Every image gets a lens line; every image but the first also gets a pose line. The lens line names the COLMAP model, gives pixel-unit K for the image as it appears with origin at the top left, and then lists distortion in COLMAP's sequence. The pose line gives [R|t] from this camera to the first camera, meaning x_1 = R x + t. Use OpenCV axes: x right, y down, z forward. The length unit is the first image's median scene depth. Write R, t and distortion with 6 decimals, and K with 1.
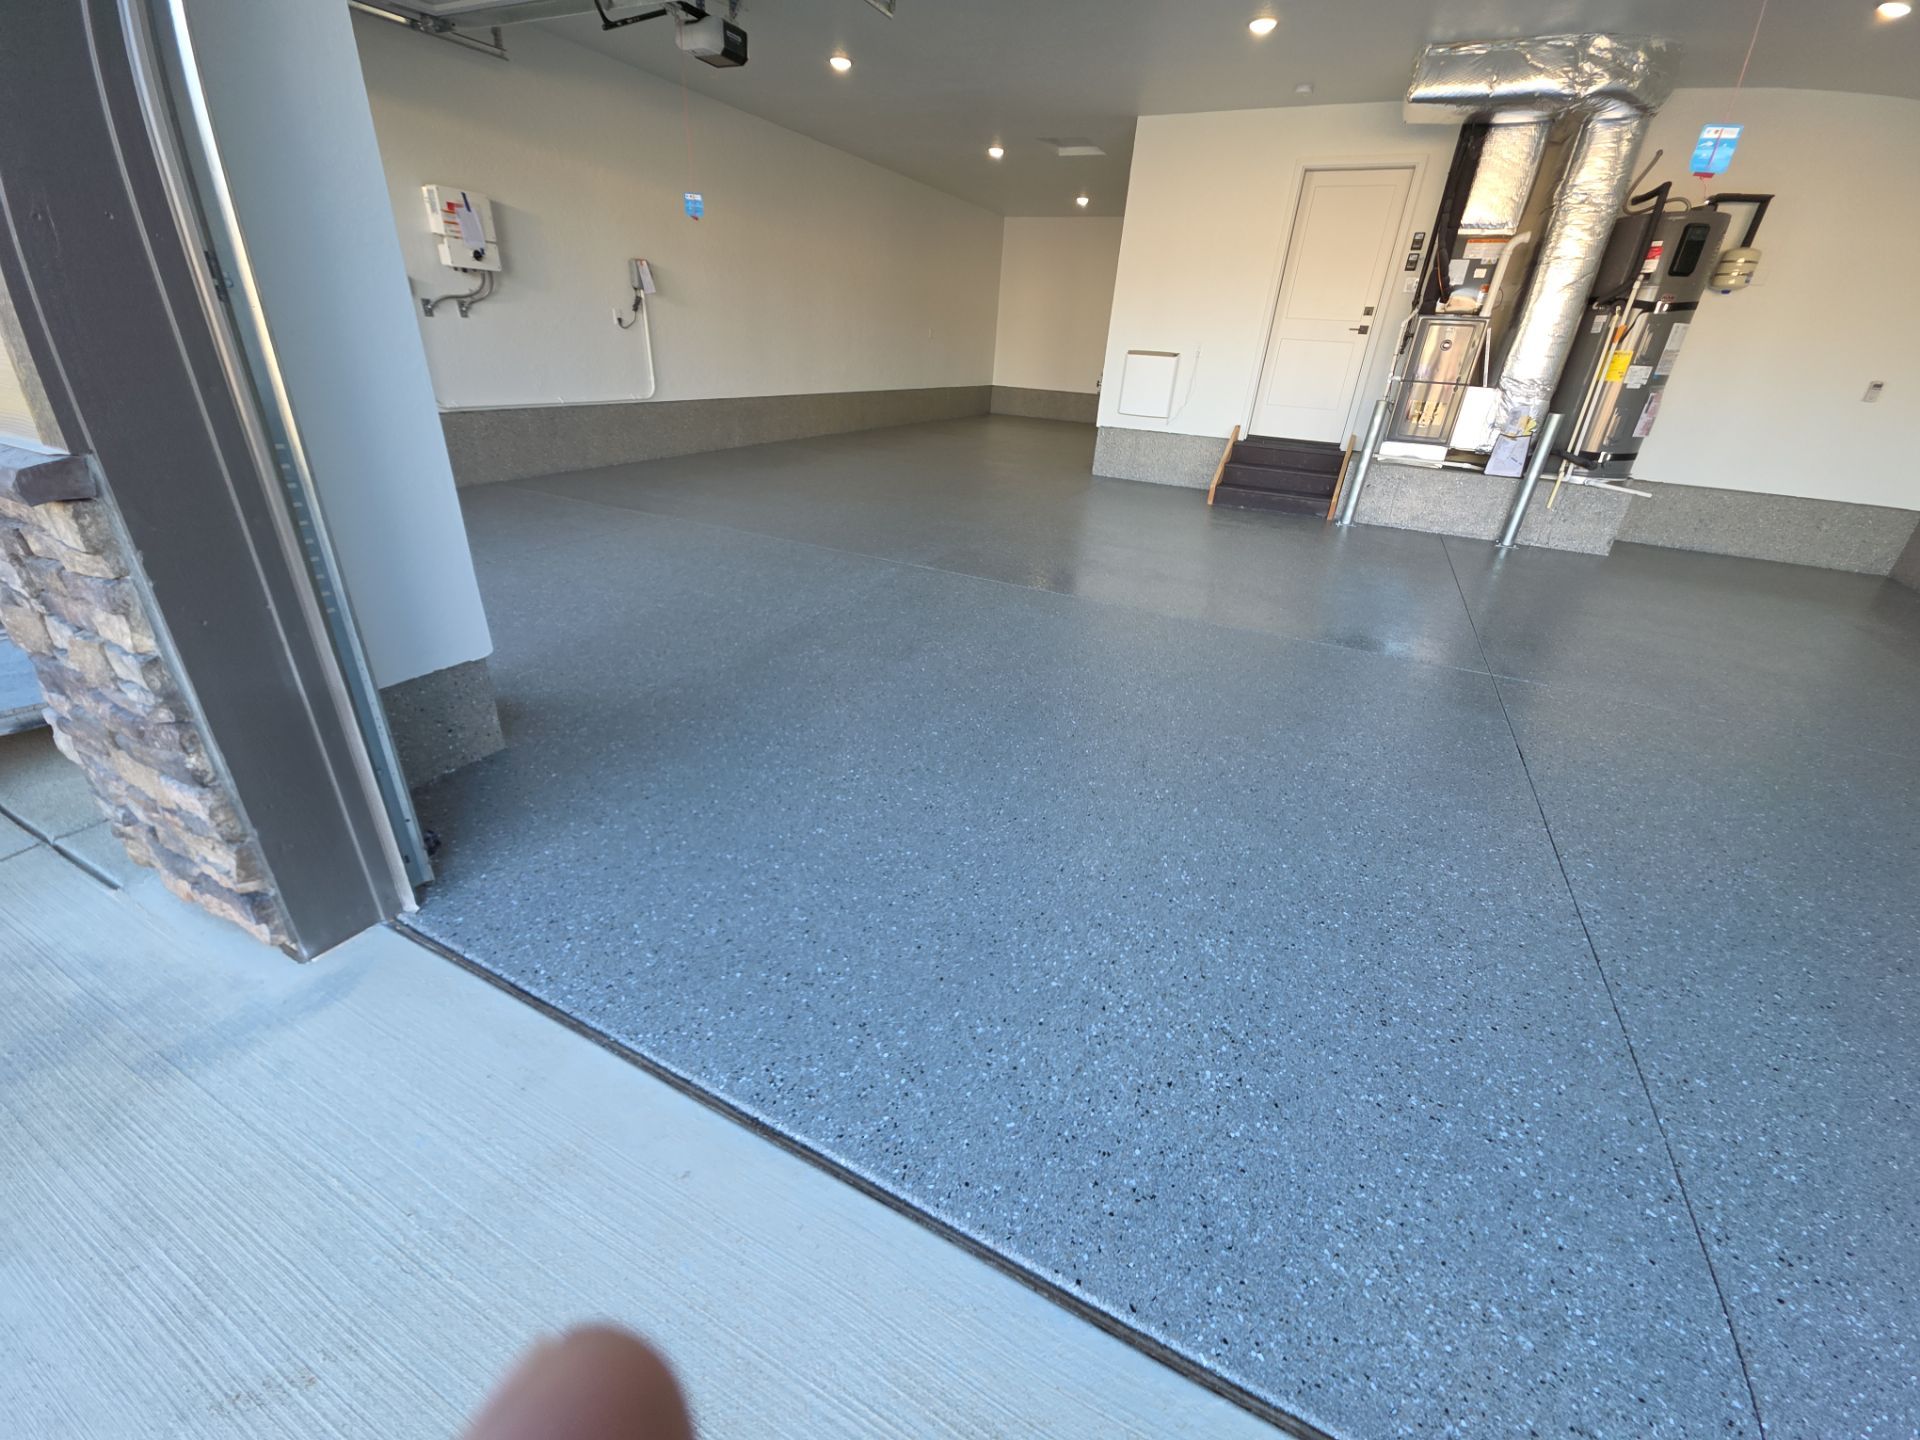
lens RADIAL K [[759.9, 0, 951.8], [0, 759.9, 715.1], [0, 0, 1]] dist [0.013046, -0.007716]
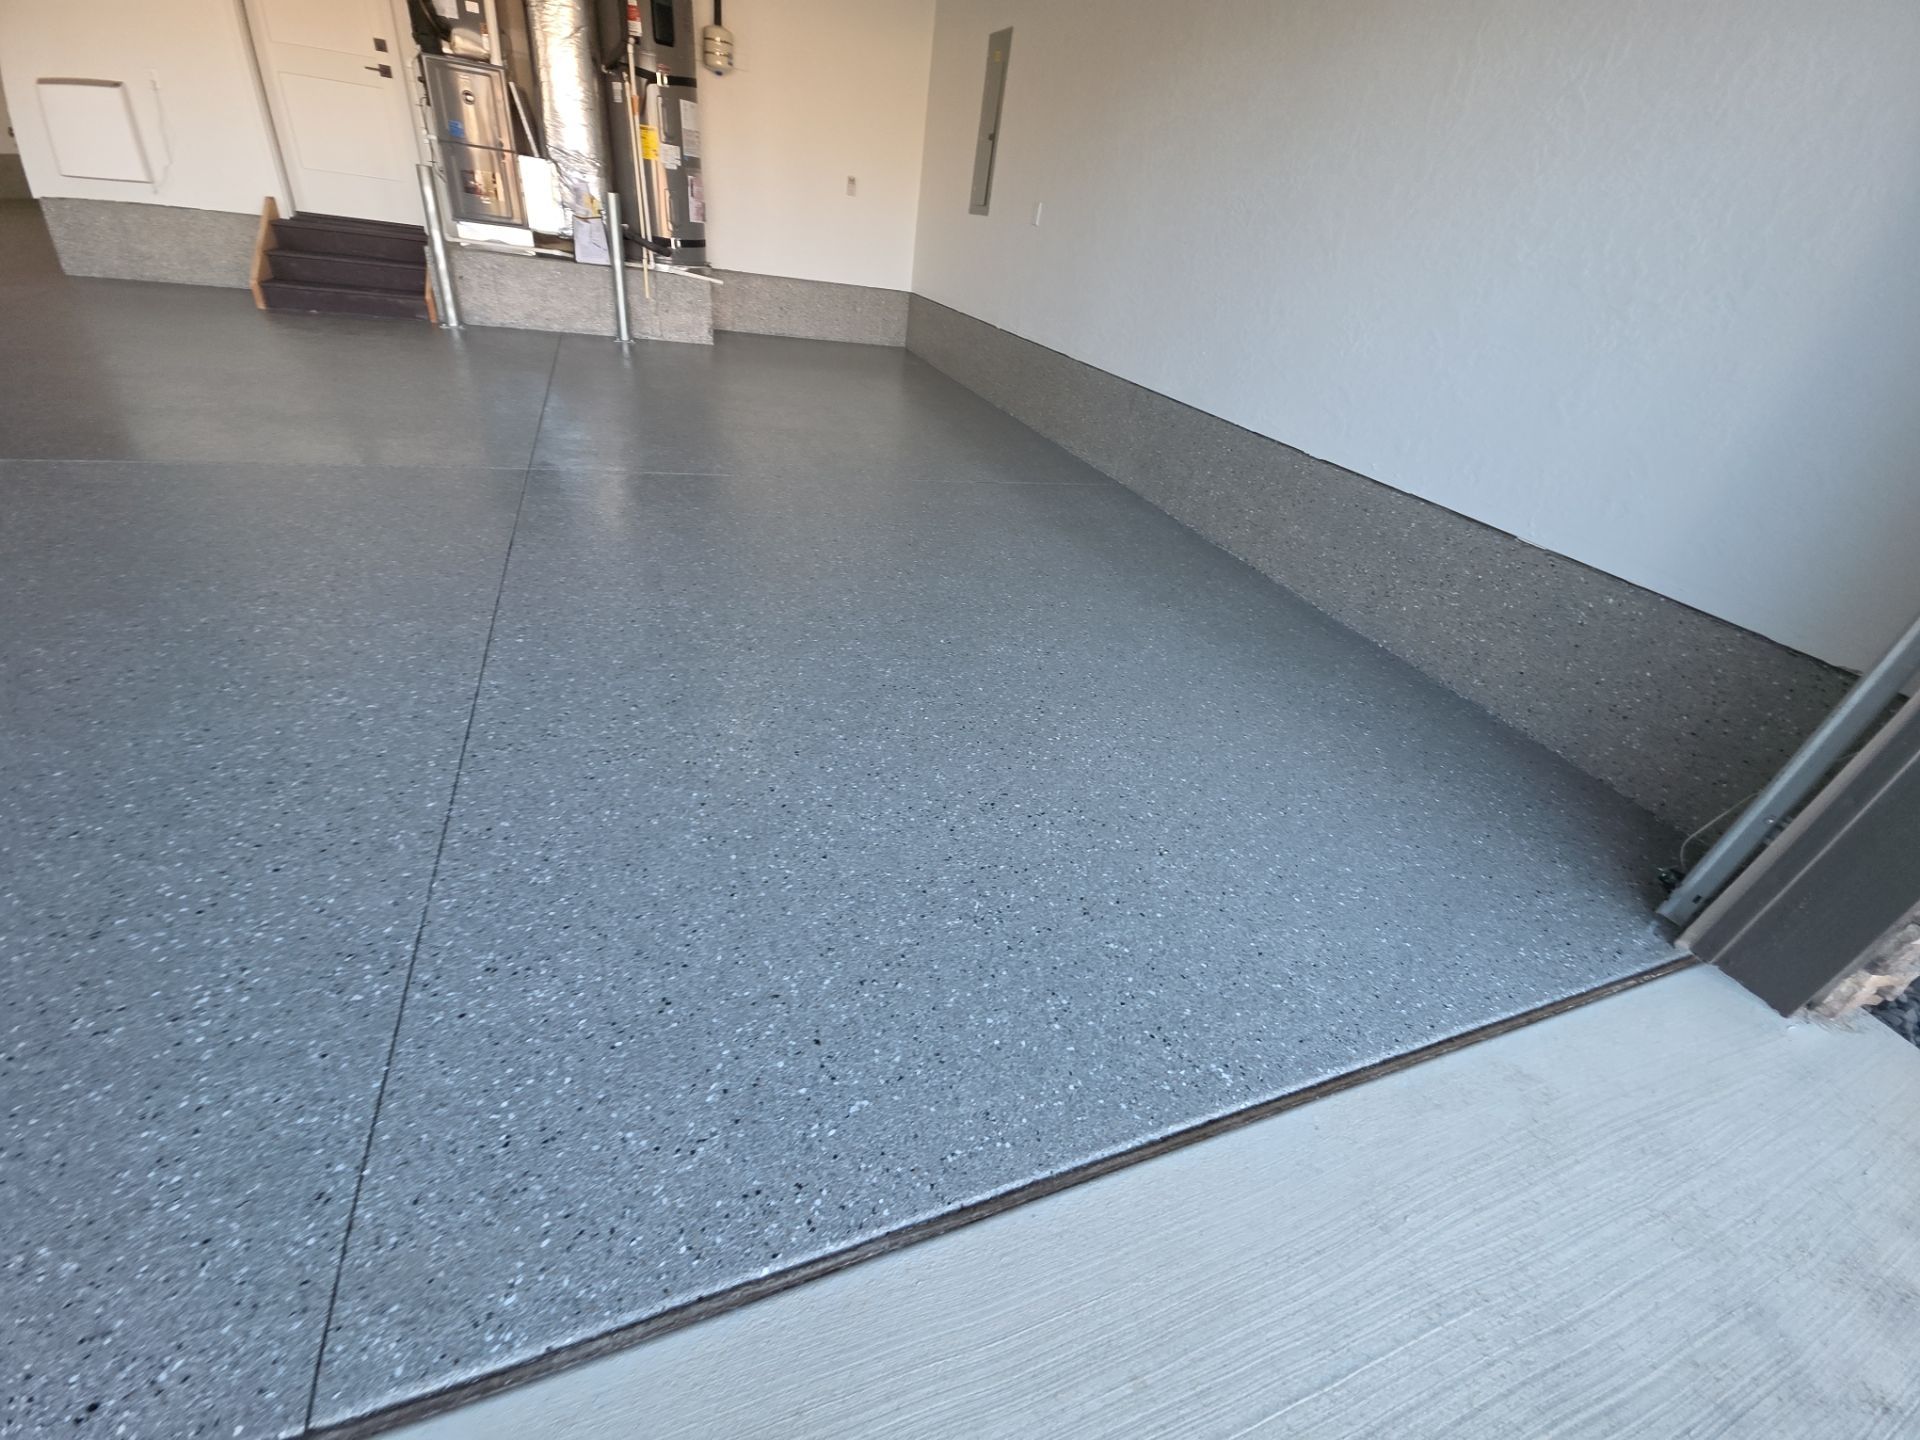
lens RADIAL K [[759.1, 0, 953.1], [0, 759.1, 715.0], [0, 0, 1]] dist [0.013862, -0.007637]
pose [[0.680893, -0.370378, 0.631827, 0.215391], [0.240354, 0.927925, 0.284931, 0.053778], [-0.691820, -0.042145, 0.720839, -0.039560]]
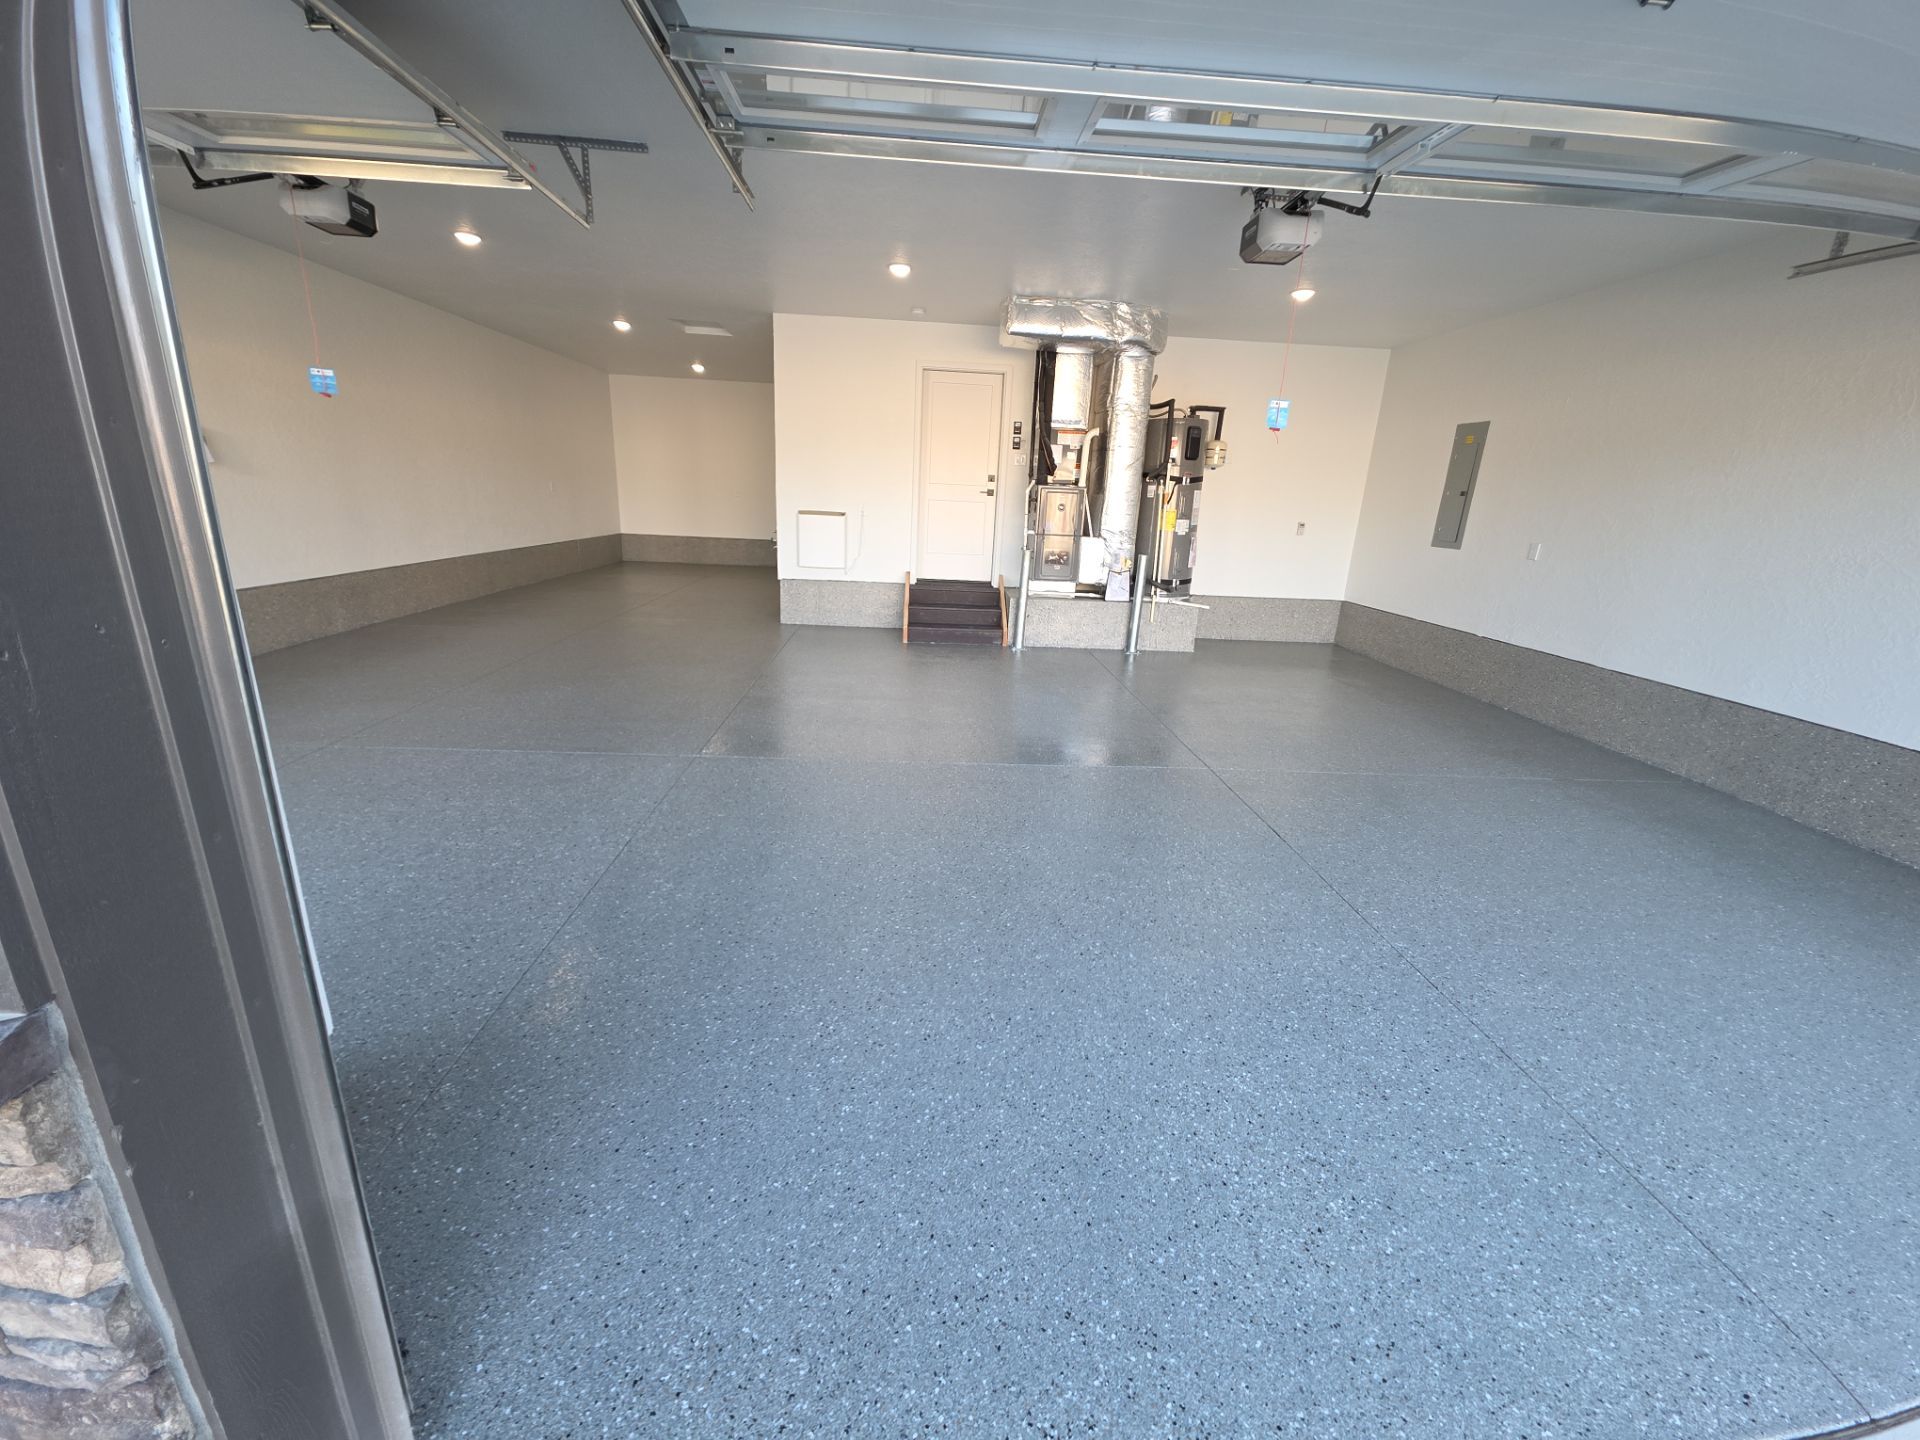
lens RADIAL K [[759.9, 0, 951.8], [0, 759.9, 715.1], [0, 0, 1]] dist [0.013046, -0.007716]
pose [[0.872395, -0.153688, 0.464012, -0.156424], [0.219880, 0.971206, -0.091721, -0.072392], [-0.436555, 0.182044, 0.881067, 0.024571]]
